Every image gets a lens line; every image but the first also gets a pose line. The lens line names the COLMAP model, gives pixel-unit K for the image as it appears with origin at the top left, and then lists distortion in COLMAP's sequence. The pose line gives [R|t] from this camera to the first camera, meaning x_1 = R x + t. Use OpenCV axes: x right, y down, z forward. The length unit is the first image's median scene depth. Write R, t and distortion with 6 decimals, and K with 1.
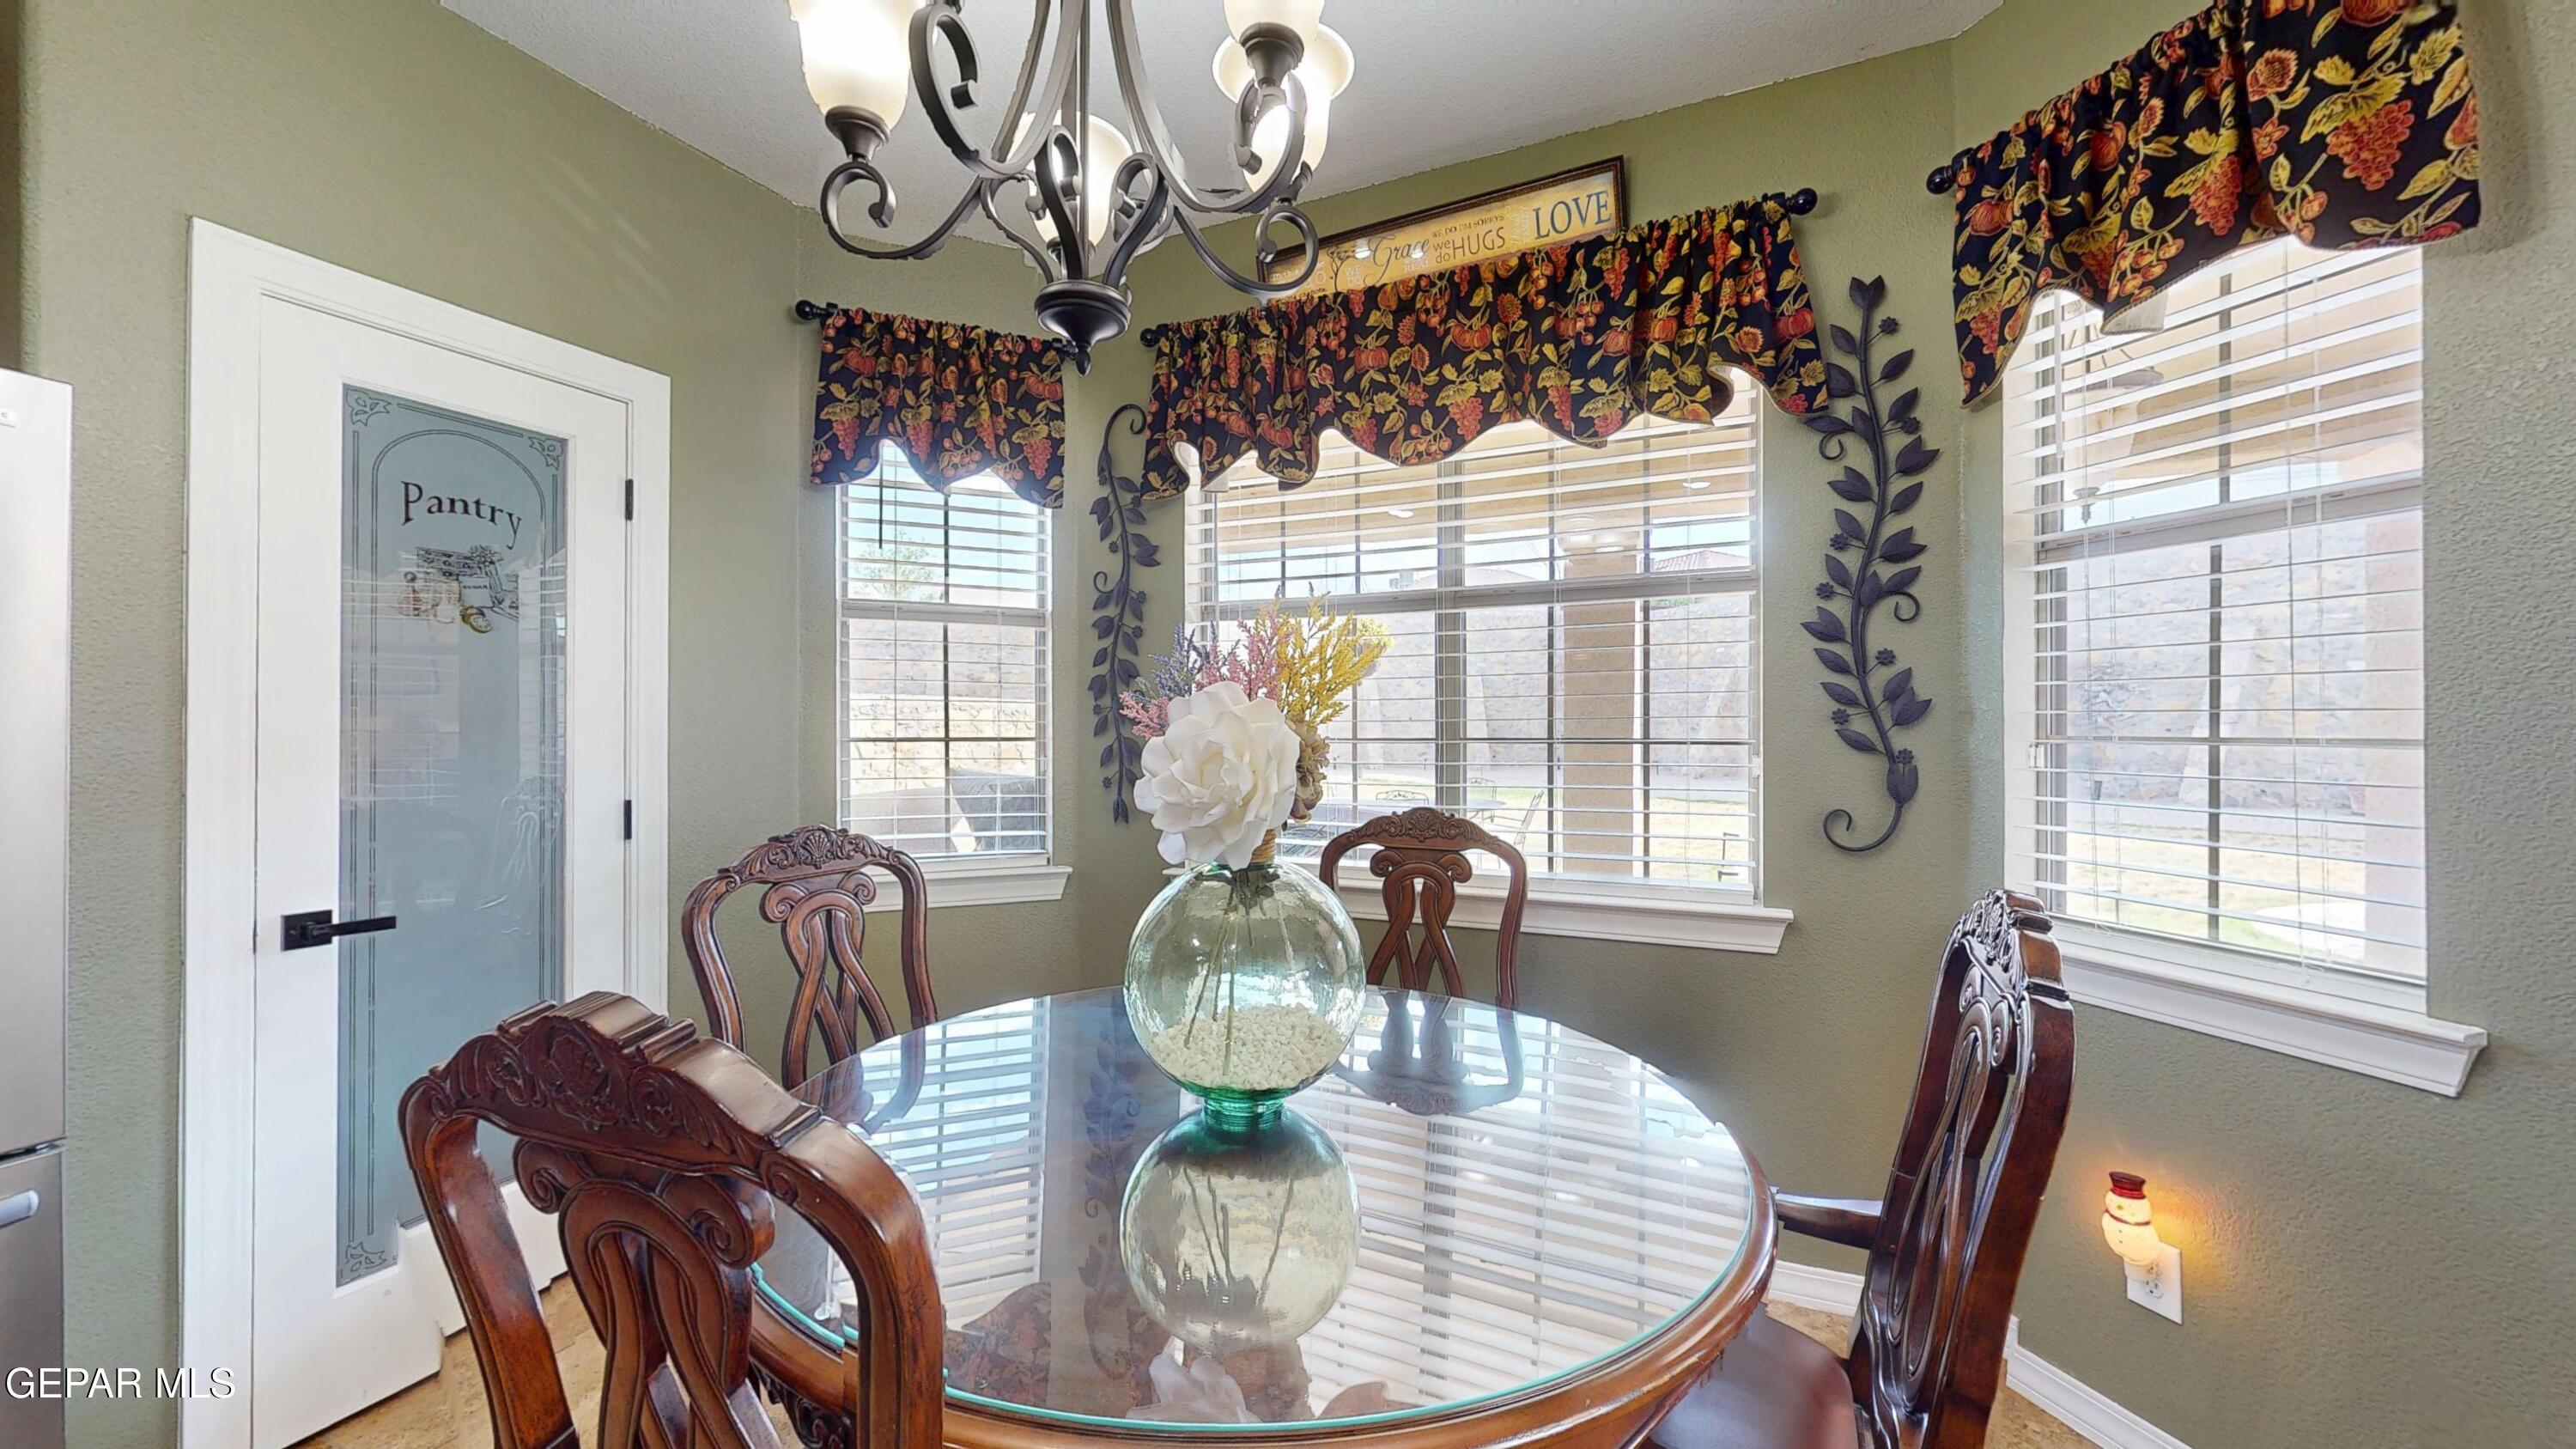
lens RADIAL K [[946.2, 0, 1290.0], [0, 946.2, 730.7], [0, 0, 1]] dist [0.002616, 0.000273]
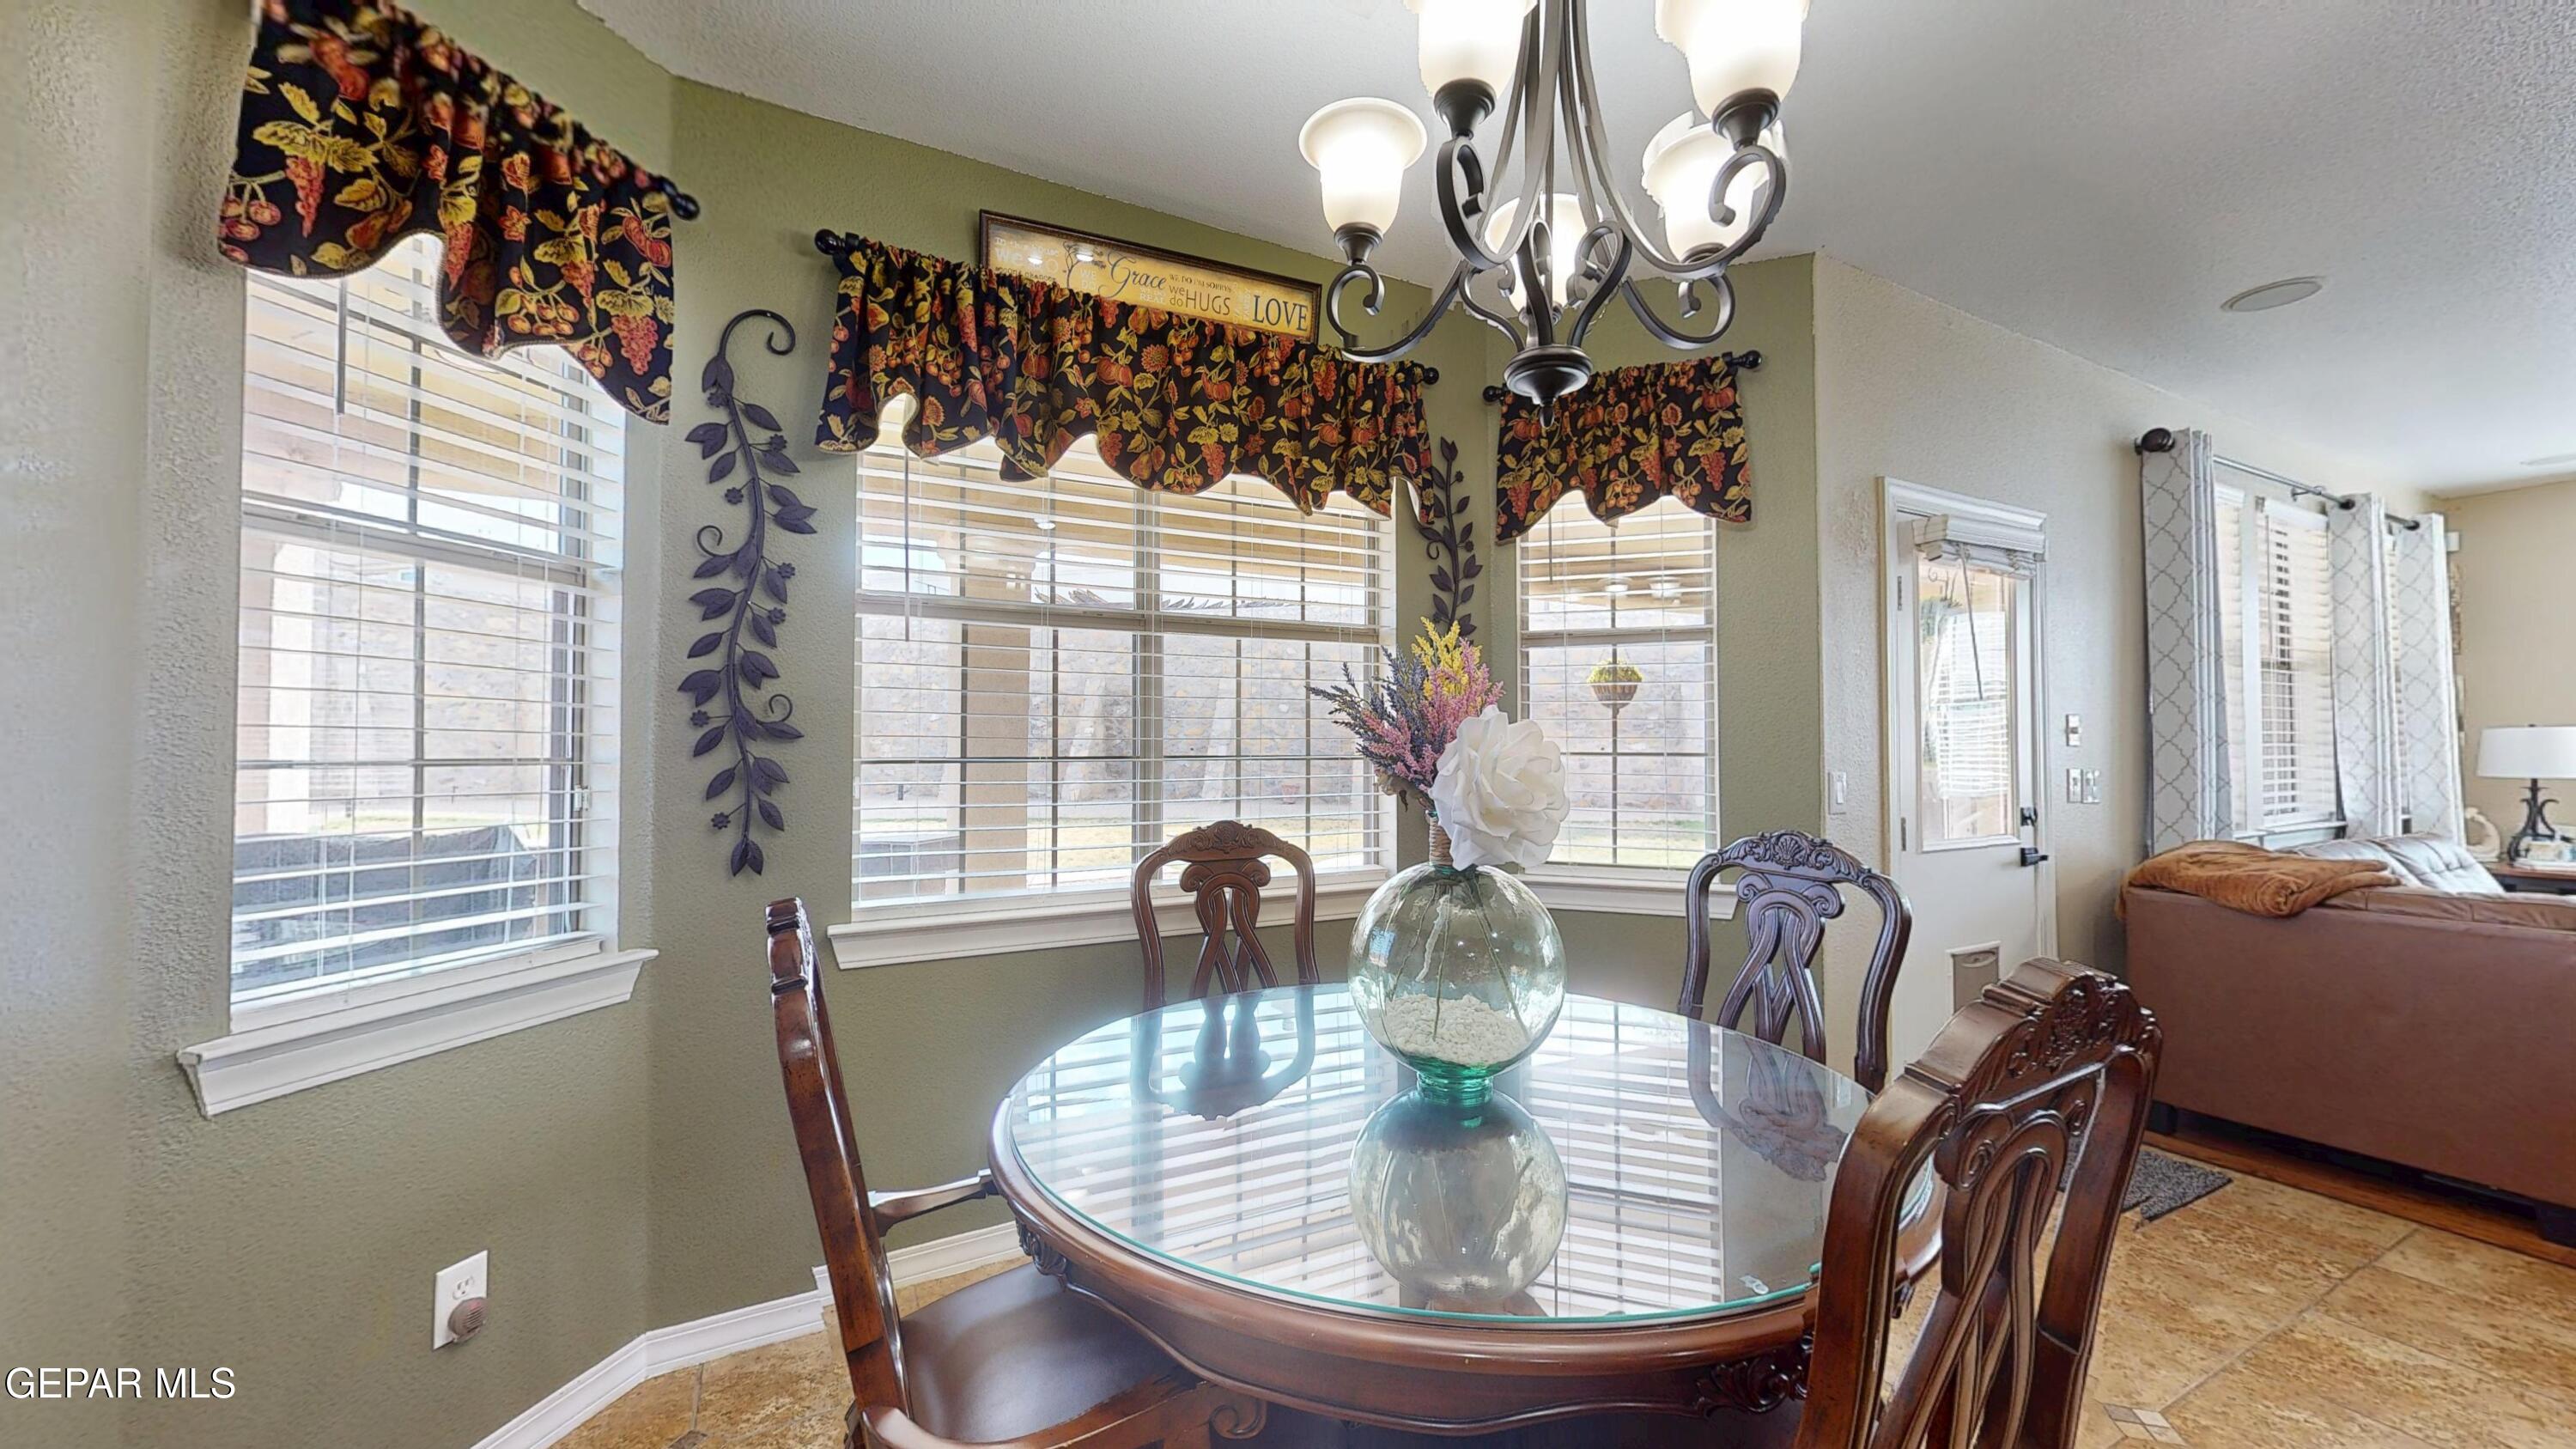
lens RADIAL K [[946.2, 0, 1278.5], [0, 946.2, 725.5], [0, 0, 1]] dist [0.002616, 0.000273]
pose [[0.611454, 0.020111, 0.791024, -0.633398], [0.000792, 0.999661, -0.026027, 0.001711], [-0.791280, 0.016541, 0.611231, 0.287797]]
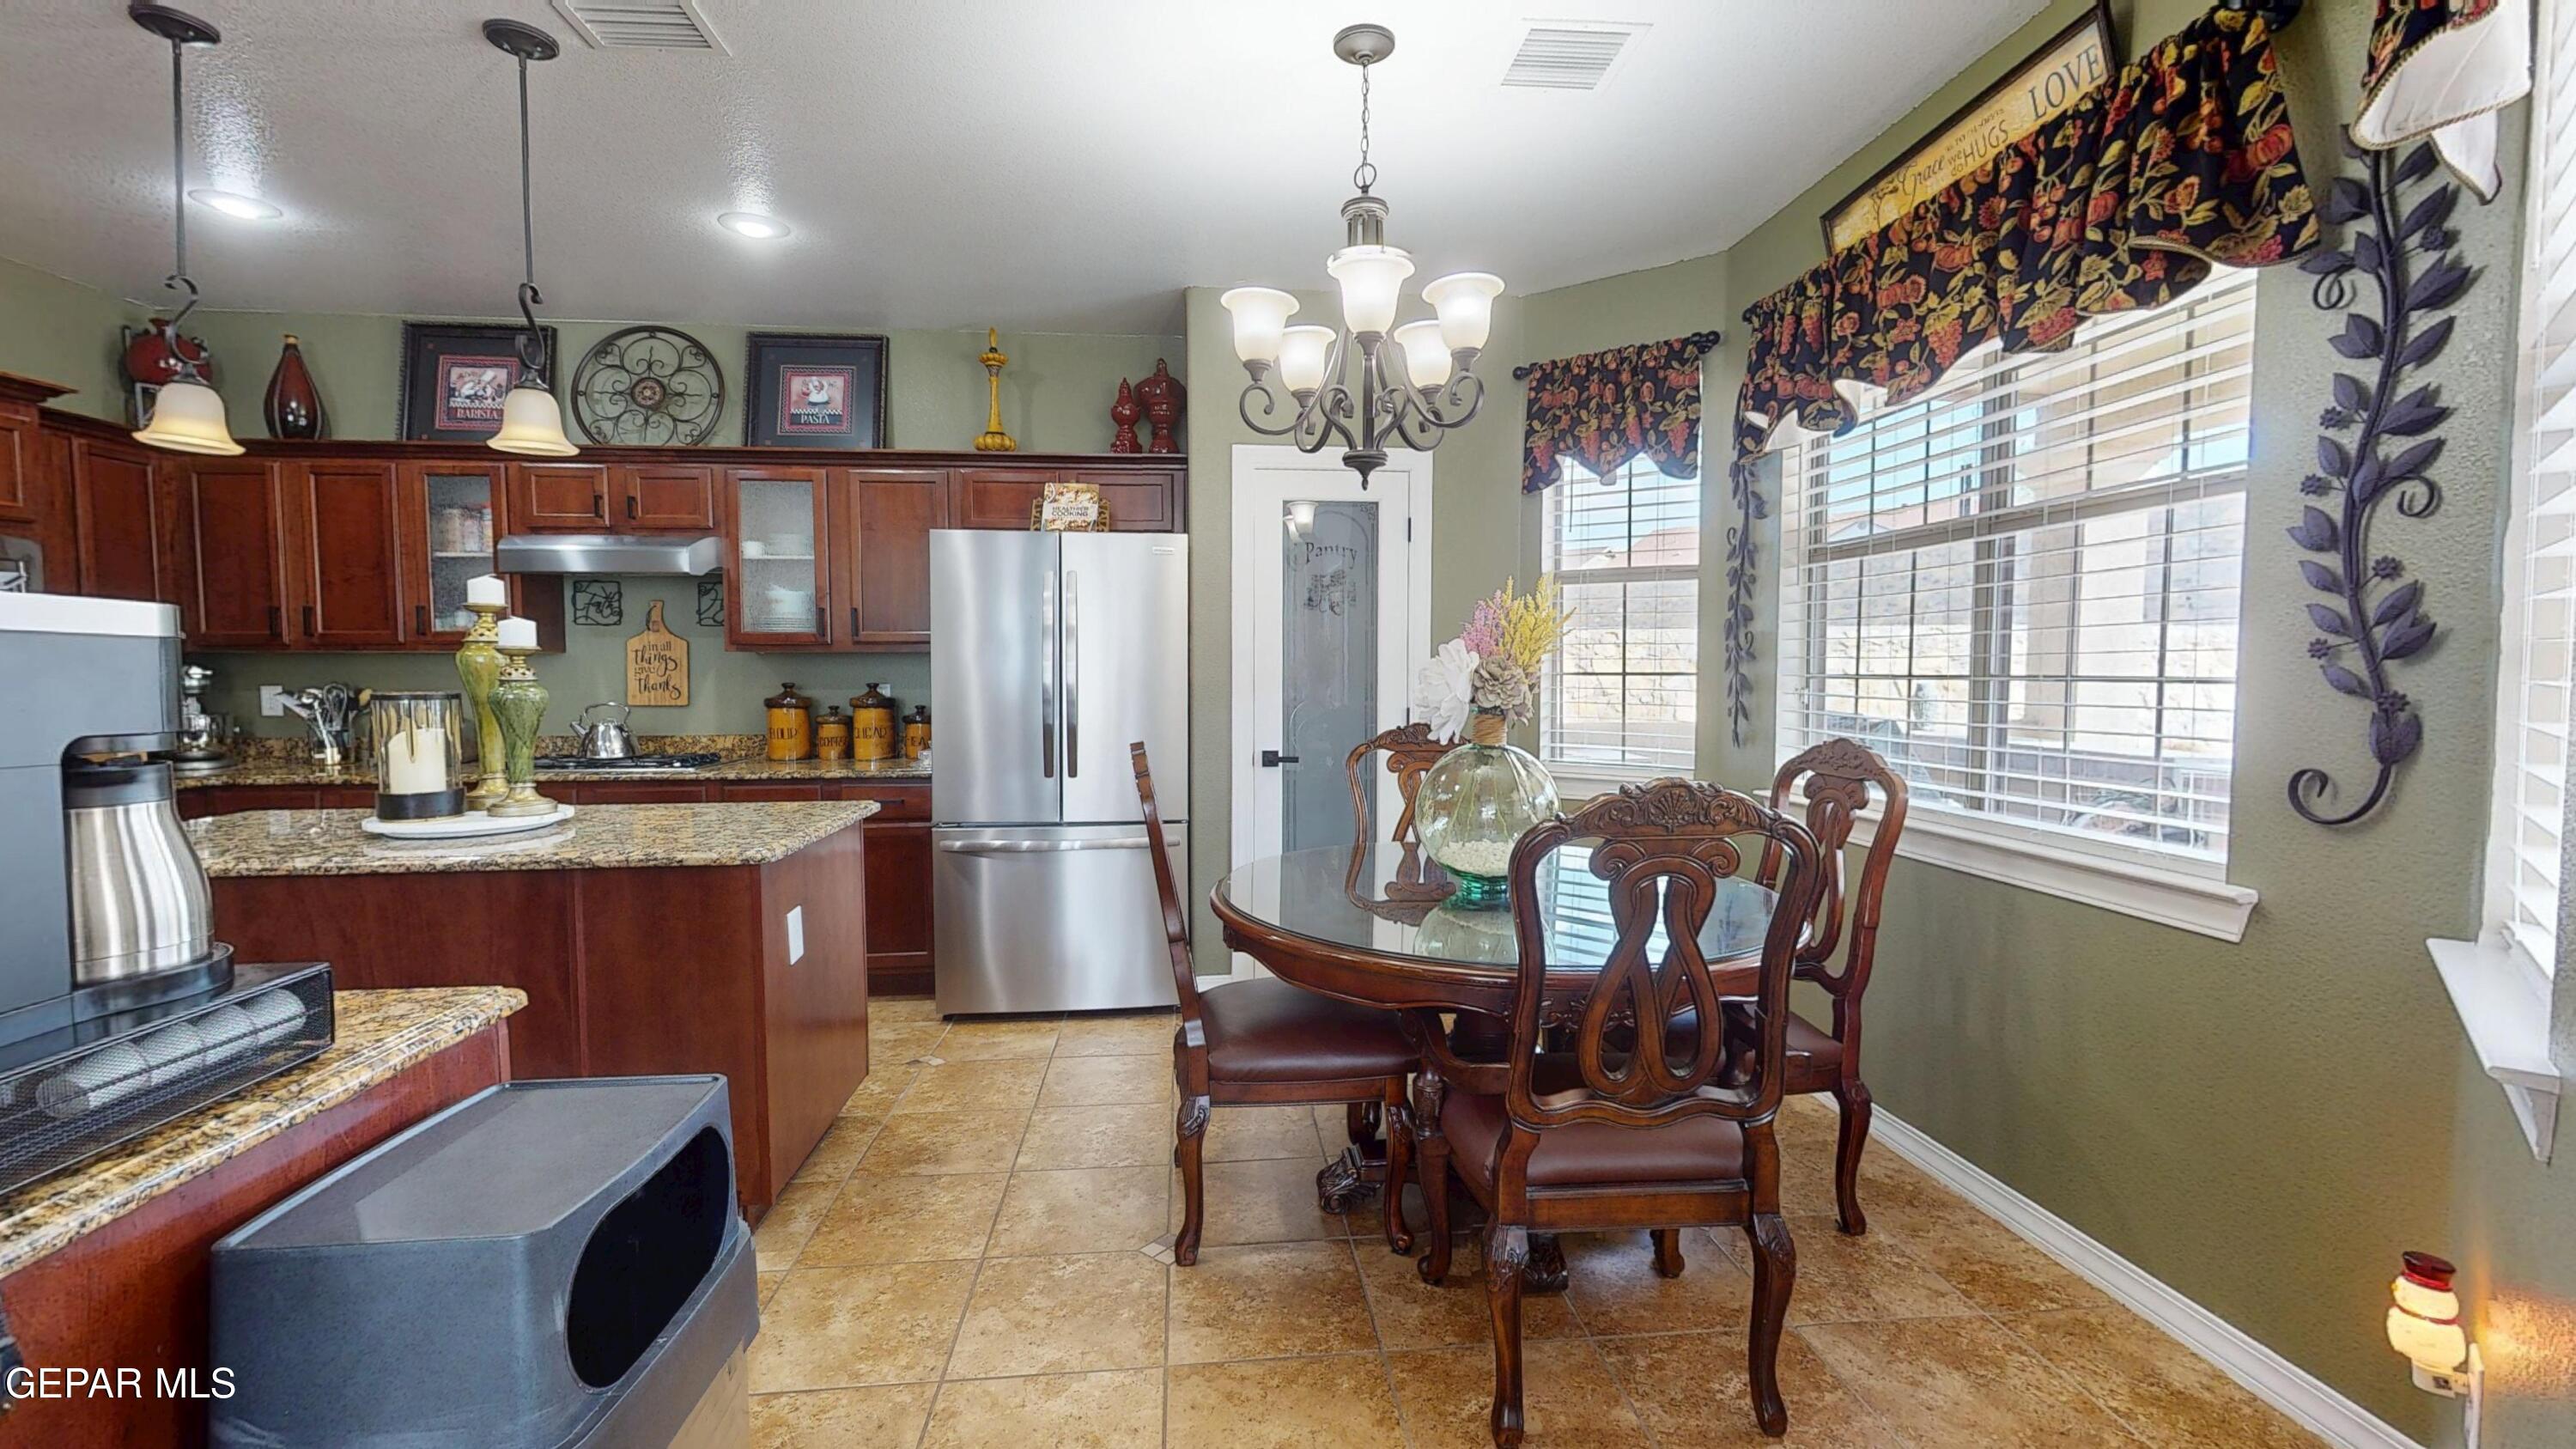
lens RADIAL K [[1068.5, 0, 1284.5], [0, 1068.5, 730.8], [0, 0, 1]] dist [0.004201, 0.000739]
pose [[0.501164, 0.051922, -0.863793, 0.831453], [-0.000741, 0.998224, 0.059573, 0.000136], [0.865352, -0.029215, 0.500313, -0.149952]]
